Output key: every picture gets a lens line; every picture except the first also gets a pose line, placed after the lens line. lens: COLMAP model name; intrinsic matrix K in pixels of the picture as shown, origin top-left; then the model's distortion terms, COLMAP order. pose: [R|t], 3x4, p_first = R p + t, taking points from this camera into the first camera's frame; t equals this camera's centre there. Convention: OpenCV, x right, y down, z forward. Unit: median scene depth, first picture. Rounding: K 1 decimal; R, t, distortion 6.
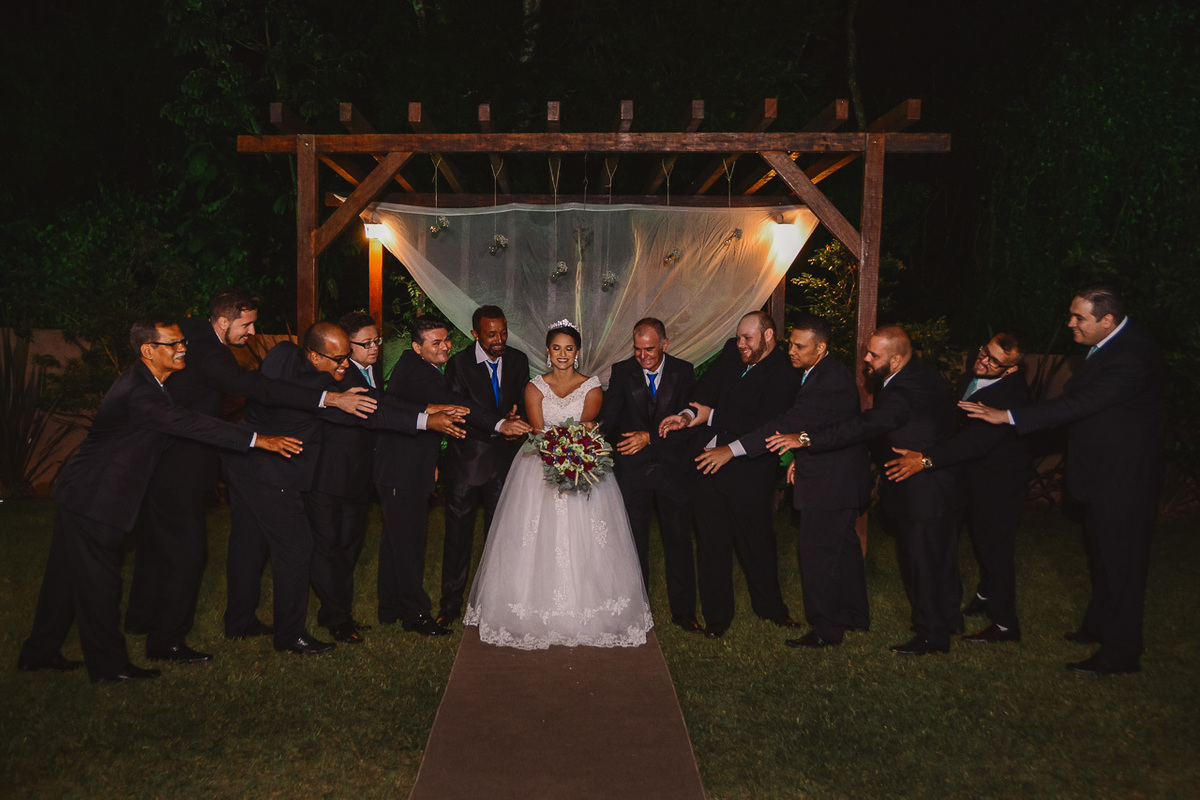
lens RADIAL K [[1038.7, 0, 603.6], [0, 1038.7, 408.1], [0, 0, 1]] dist [-0.056543, 0.000832]
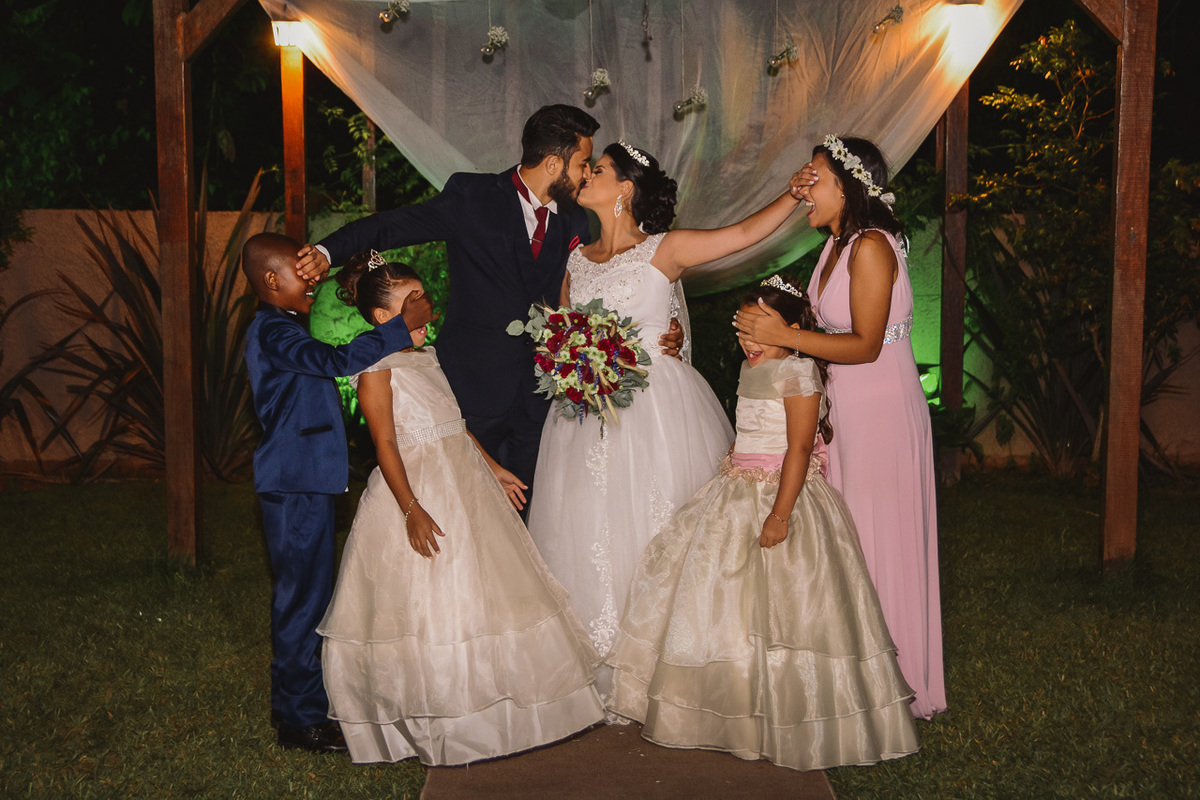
lens RADIAL K [[1487.2, 0, 603.4], [0, 1487.2, 393.2], [0, 0, 1]] dist [0.037558, 0.000000]
pose [[0.999577, -0.016952, -0.023622, -0.020244], [0.017584, 0.999486, 0.026802, 0.020792], [0.023156, -0.027206, 0.999362, 0.125854]]
